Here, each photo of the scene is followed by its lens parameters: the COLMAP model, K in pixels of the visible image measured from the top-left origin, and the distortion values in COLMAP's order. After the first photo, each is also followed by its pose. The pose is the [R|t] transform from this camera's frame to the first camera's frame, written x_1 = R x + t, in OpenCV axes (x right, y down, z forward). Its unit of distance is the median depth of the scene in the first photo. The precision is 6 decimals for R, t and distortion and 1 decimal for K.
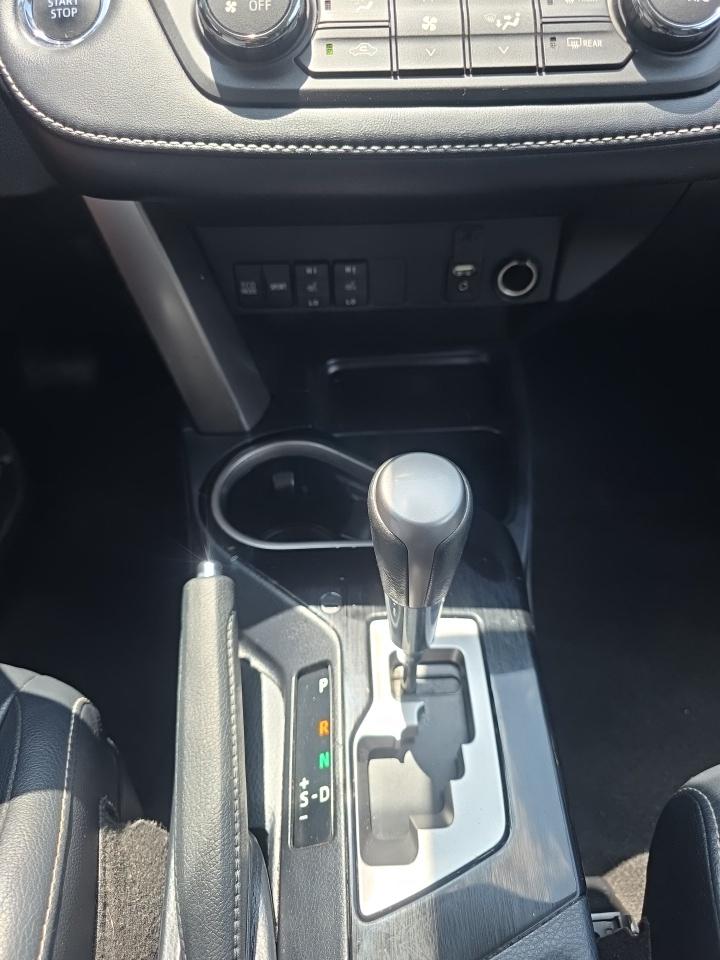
lens RADIAL K [[644.0, 0, 358.9], [0, 644.0, 478.7], [0, 0, 1]] dist [0.012306, -0.008992]
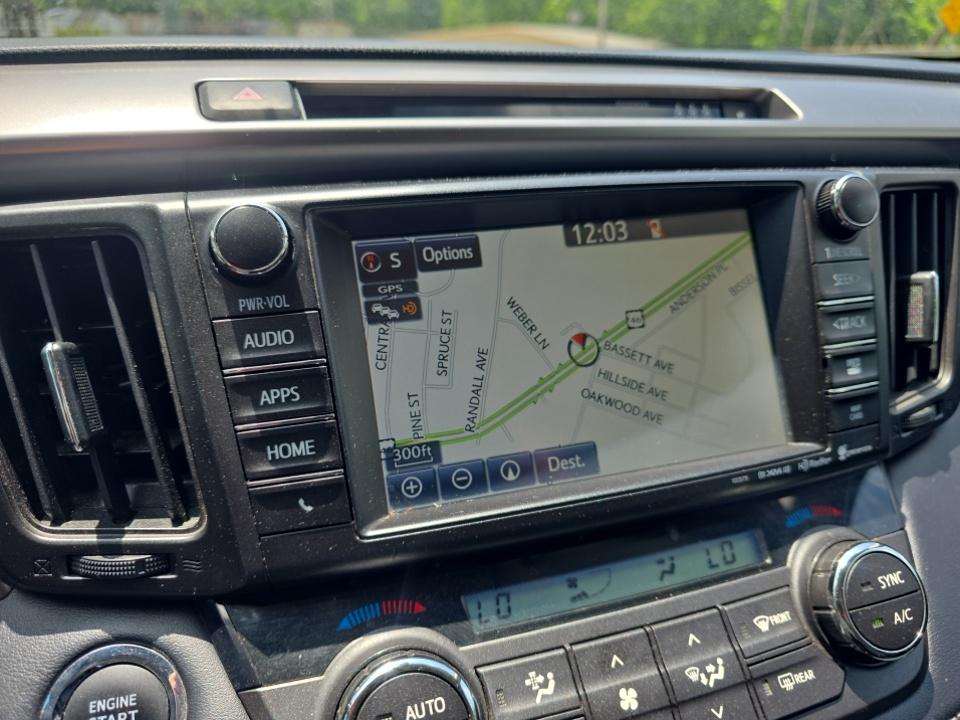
lens RADIAL K [[644.0, 0, 477.8], [0, 644.0, 361.0], [0, 0, 1]] dist [0.012306, -0.008992]
pose [[0.956978, -0.088474, 0.276343, -0.220723], [0.189650, 0.911515, -0.364928, -0.753840], [-0.219605, 0.401637, 0.889079, 0.168780]]
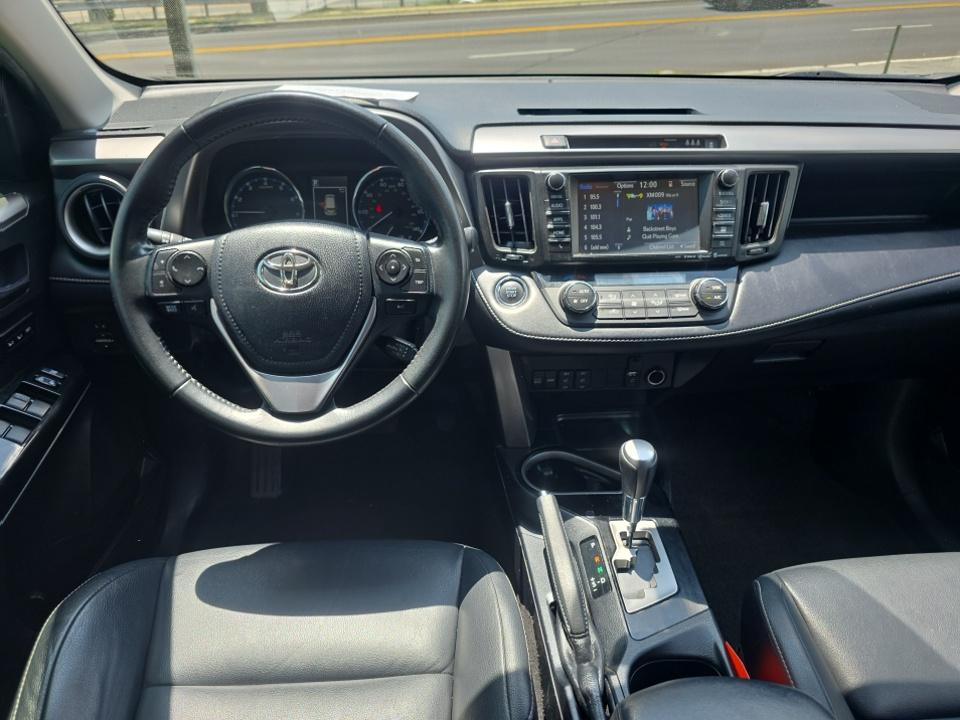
lens RADIAL K [[644.0, 0, 472.5], [0, 644.0, 376.4], [0, 0, 1]] dist [0.012306, -0.008992]
pose [[0.999786, 0.008508, 0.018834, -0.664794], [-0.003055, 0.962169, -0.272435, 0.450918], [-0.020440, 0.272319, 0.961990, -1.733435]]
